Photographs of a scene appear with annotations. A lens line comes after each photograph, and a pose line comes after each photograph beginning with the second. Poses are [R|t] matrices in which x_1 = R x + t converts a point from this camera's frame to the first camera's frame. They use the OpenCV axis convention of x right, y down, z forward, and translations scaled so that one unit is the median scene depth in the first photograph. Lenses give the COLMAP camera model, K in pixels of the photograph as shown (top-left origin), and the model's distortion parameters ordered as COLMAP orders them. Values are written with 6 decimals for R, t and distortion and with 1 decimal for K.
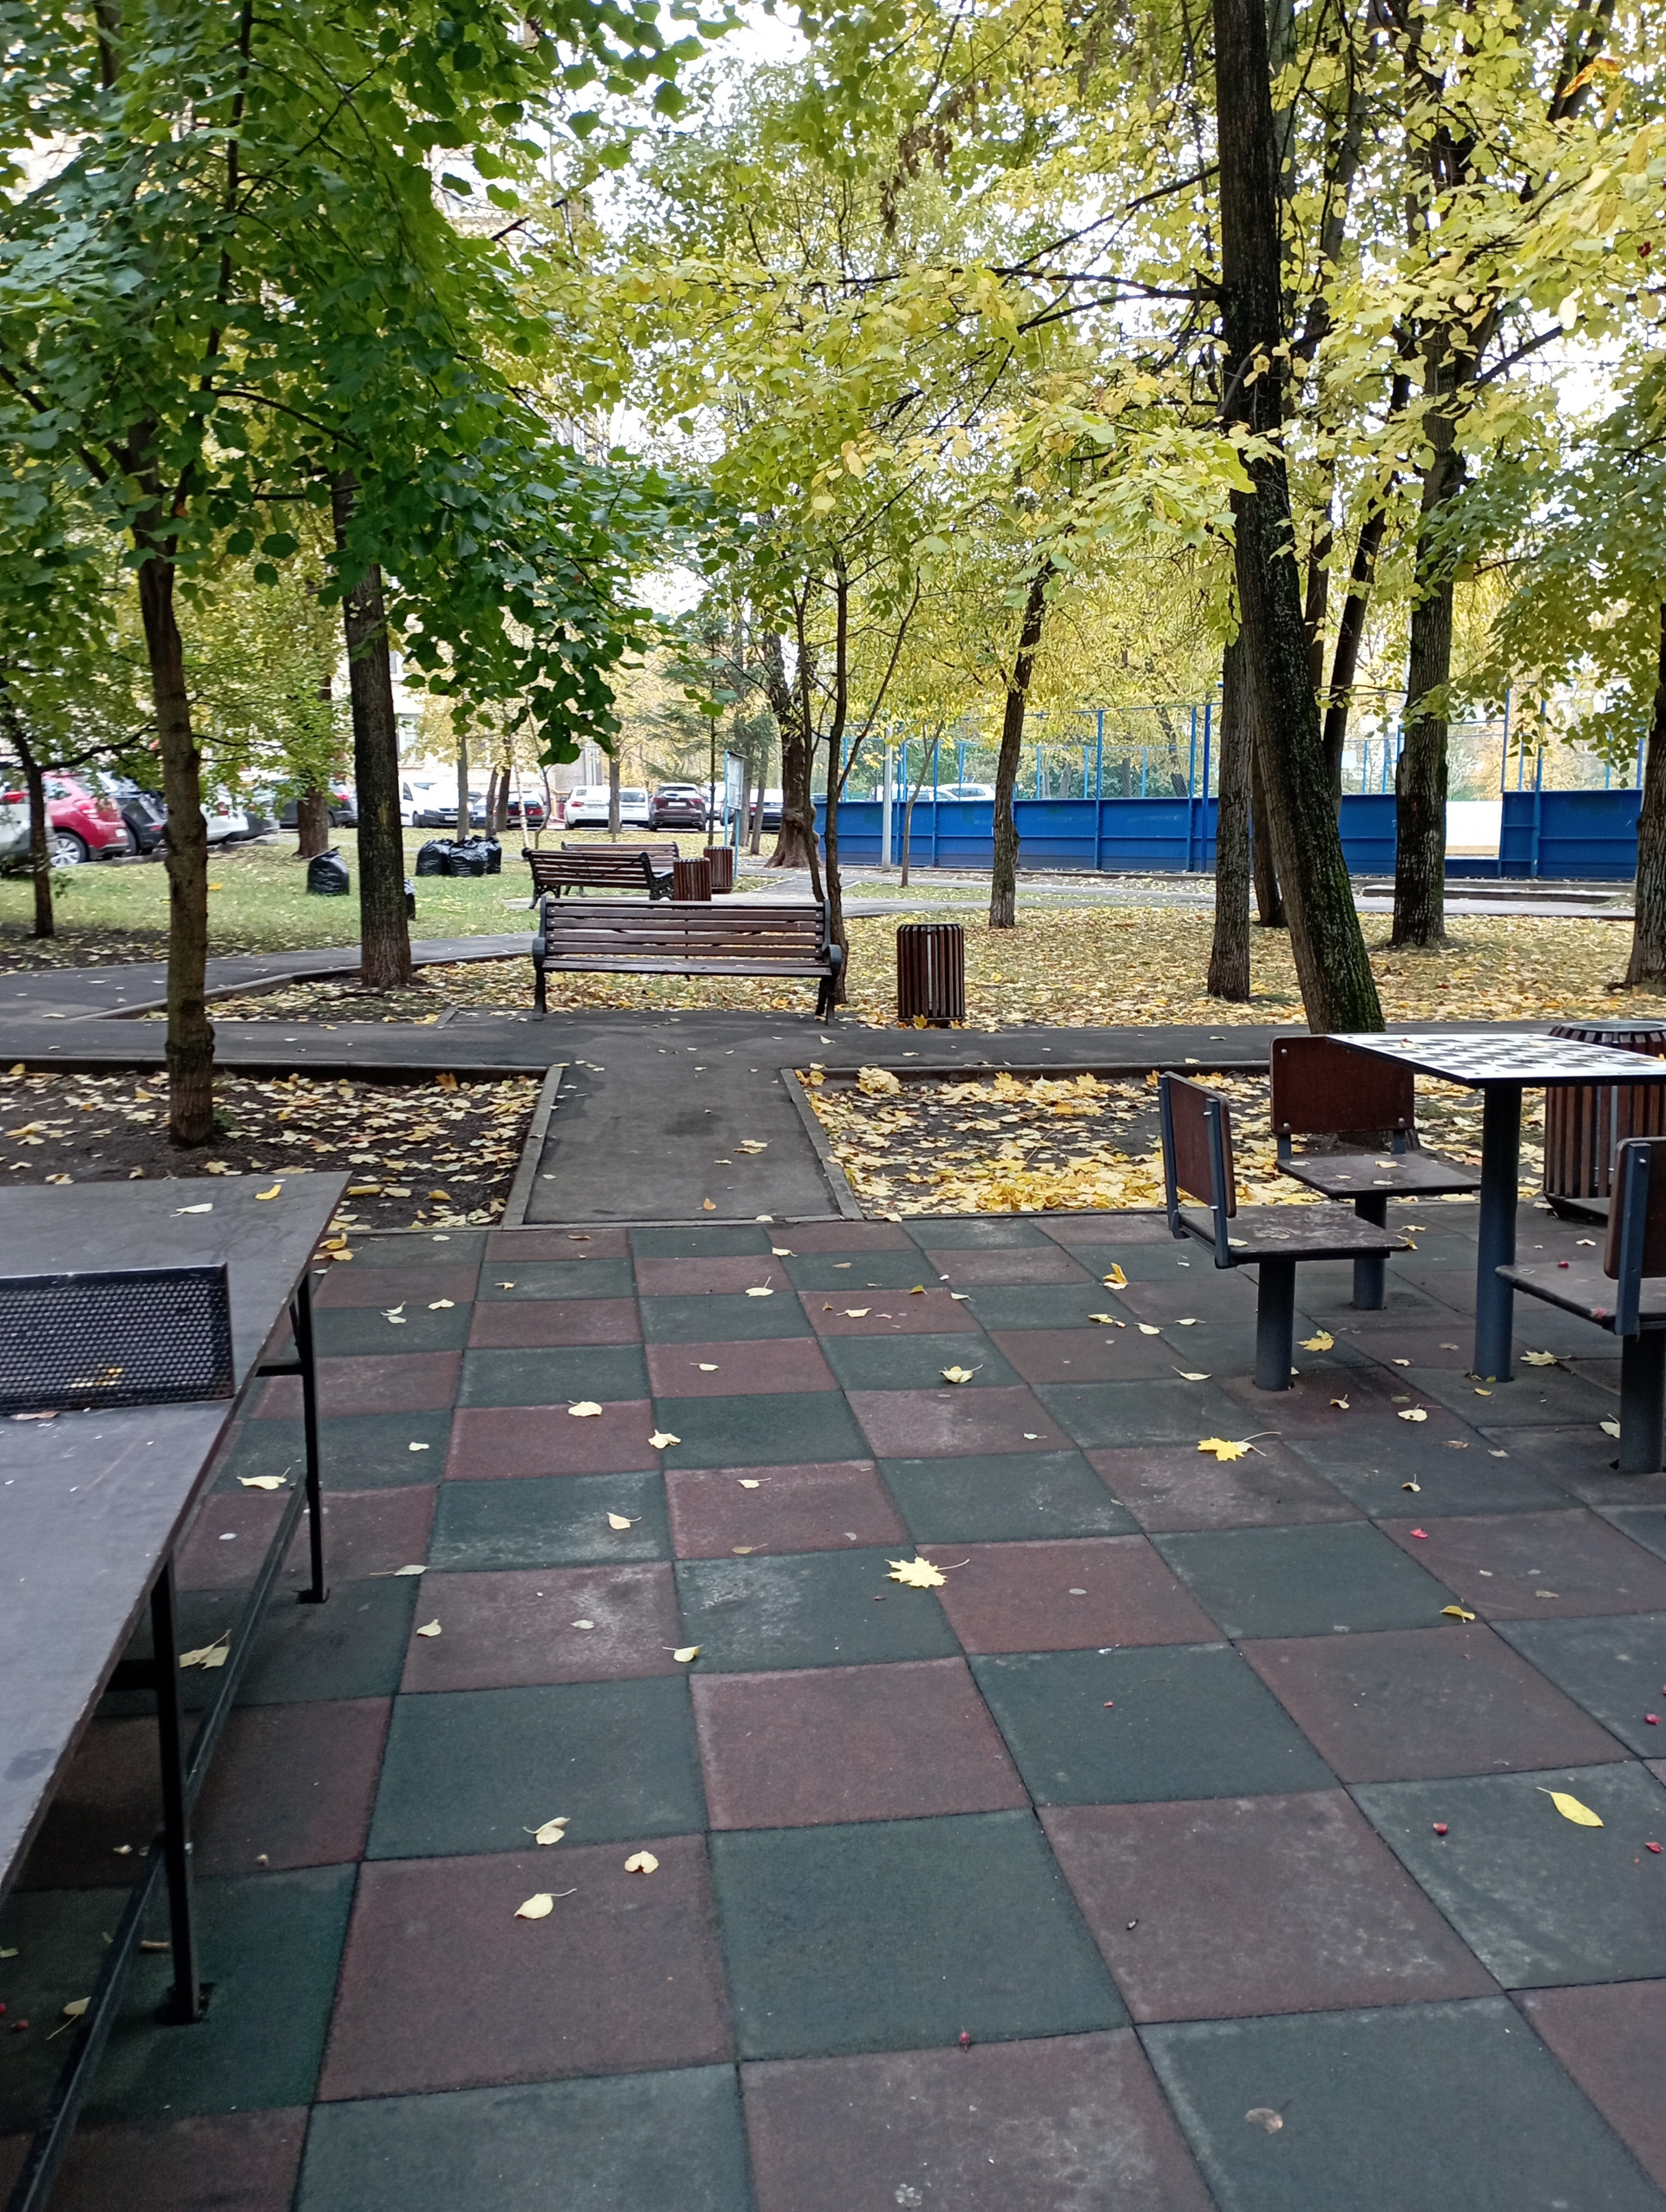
lens RADIAL K [[1831.4, 0, 842.7], [0, 1831.4, 1102.9], [0, 0, 1]] dist [0.101103, -0.107876]
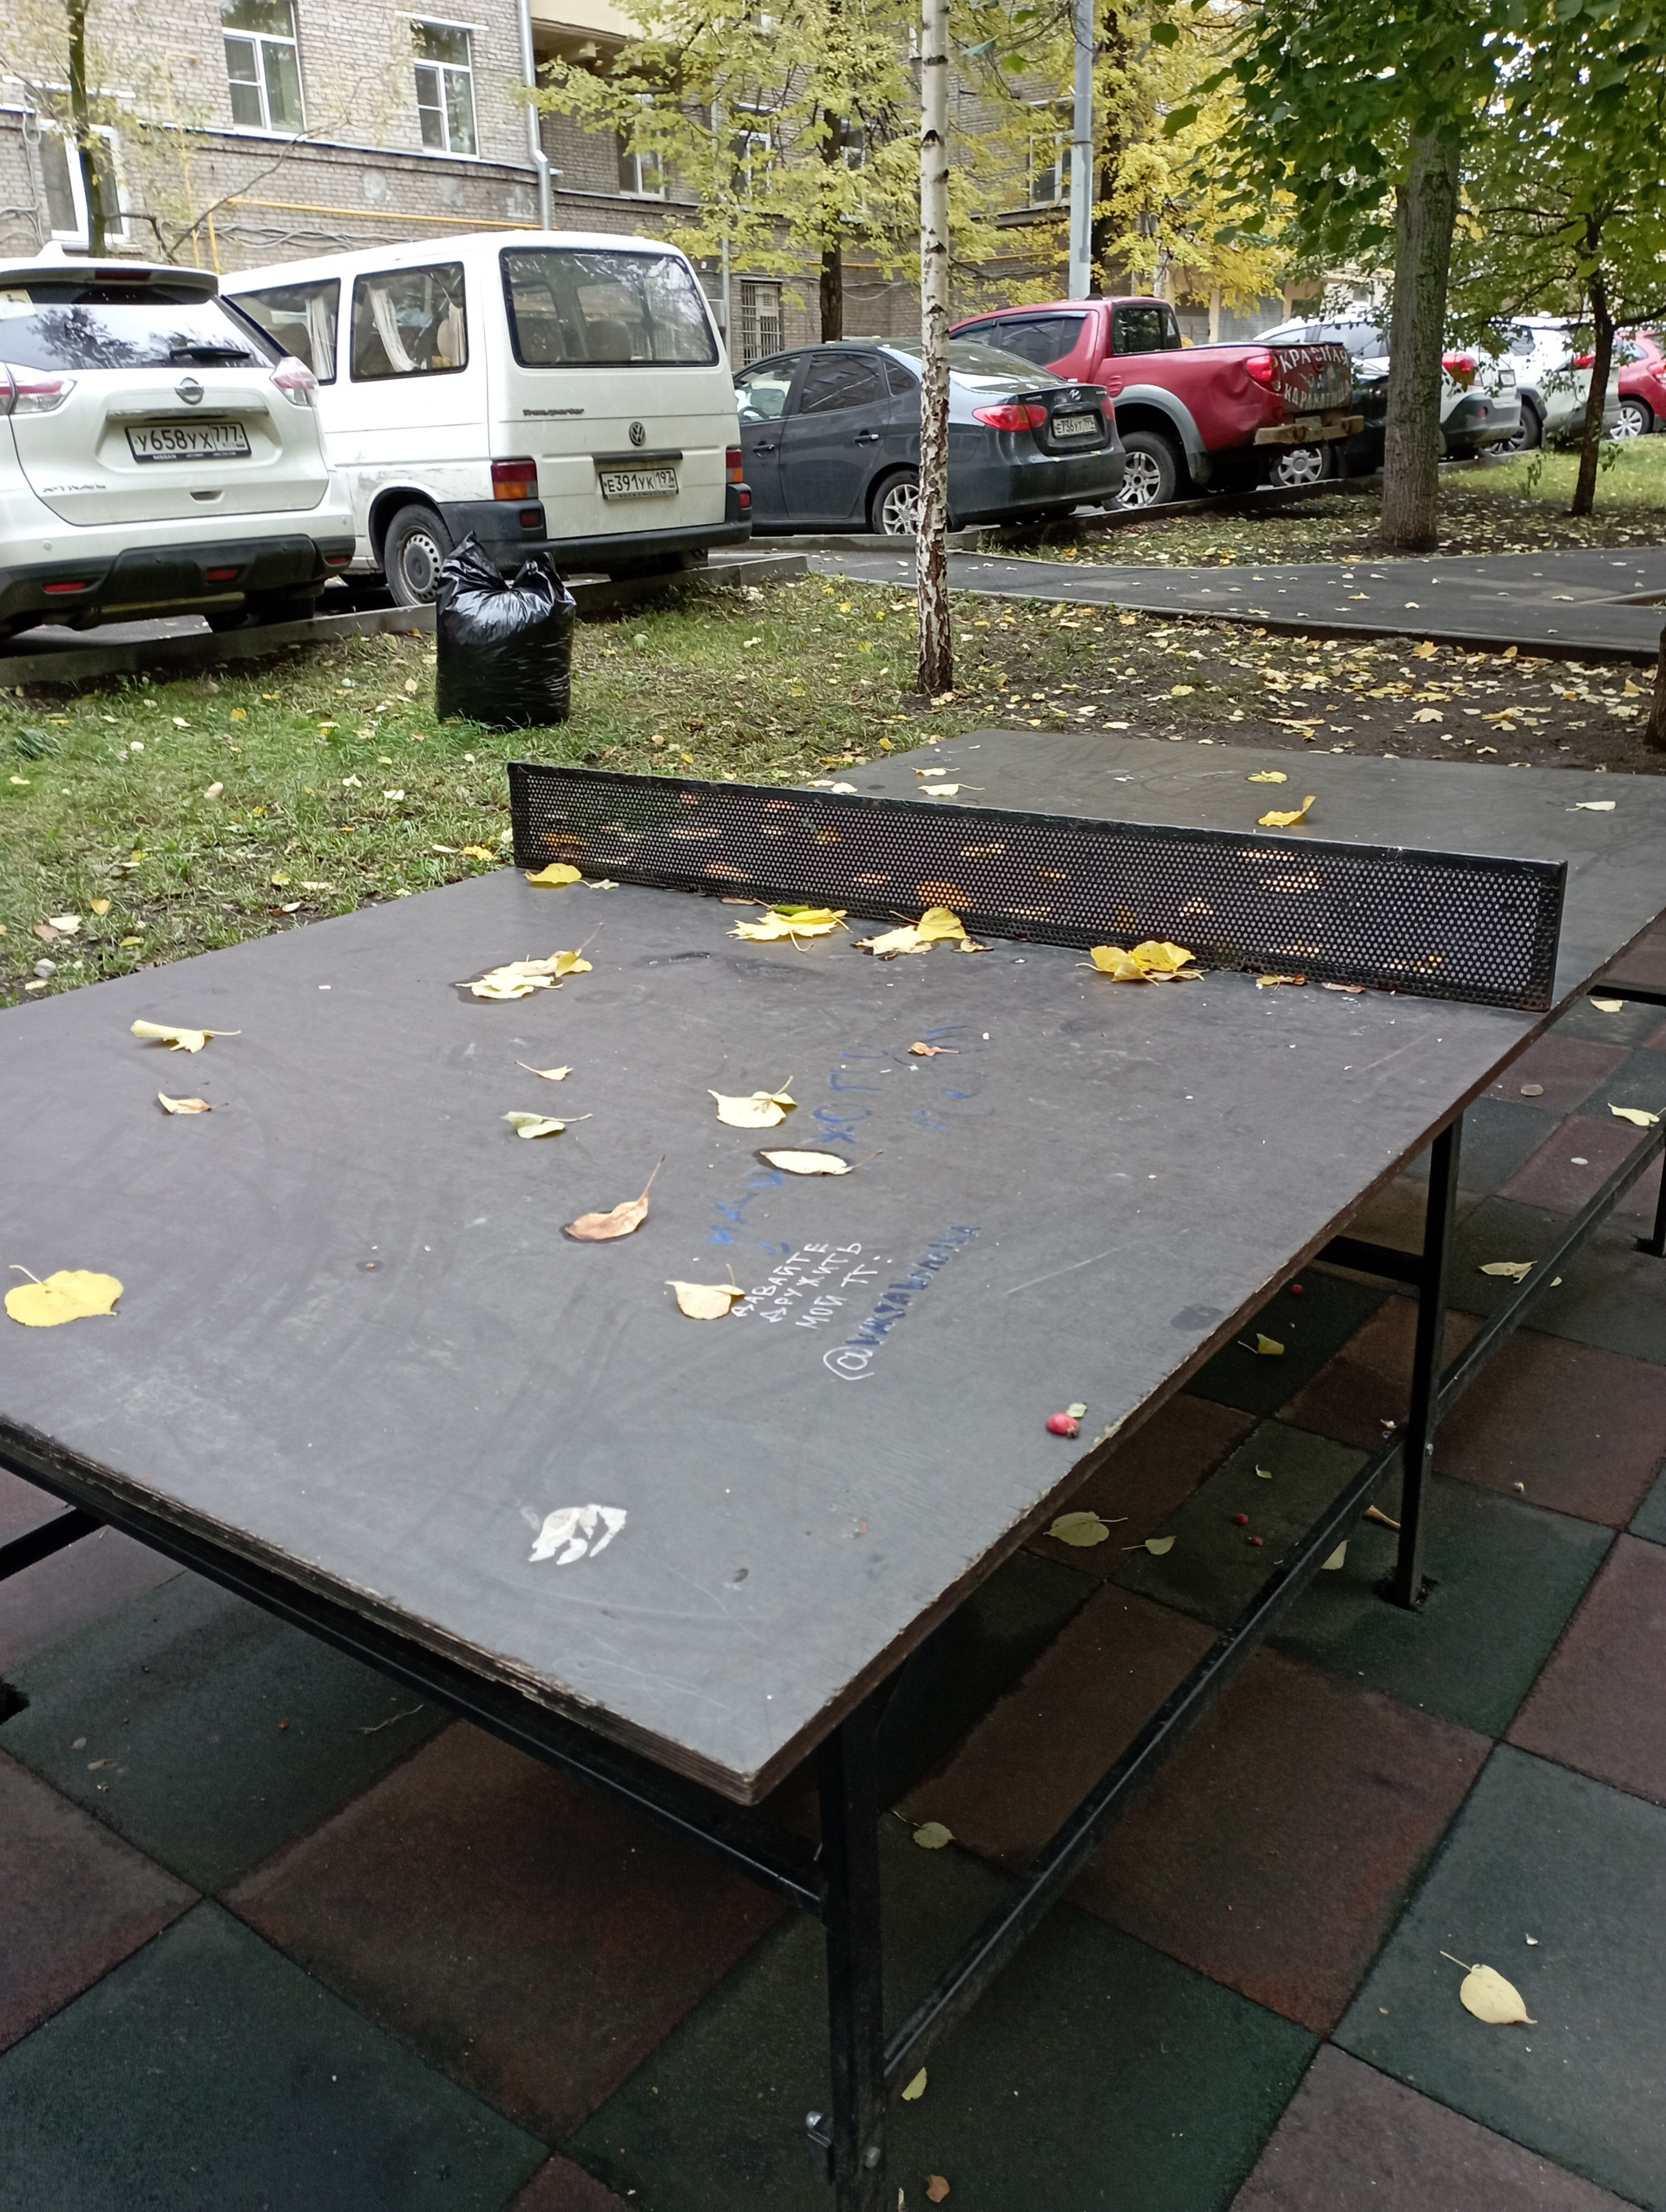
lens RADIAL K [[1831.4, 0, 815.2], [0, 1831.4, 1091.8], [0, 0, 1]] dist [0.101103, -0.107876]
pose [[0.706809, 0.236692, -0.666631, 0.028362], [-0.094283, 0.965475, 0.242834, 0.009919], [0.701093, -0.108785, 0.704723, 0.102464]]
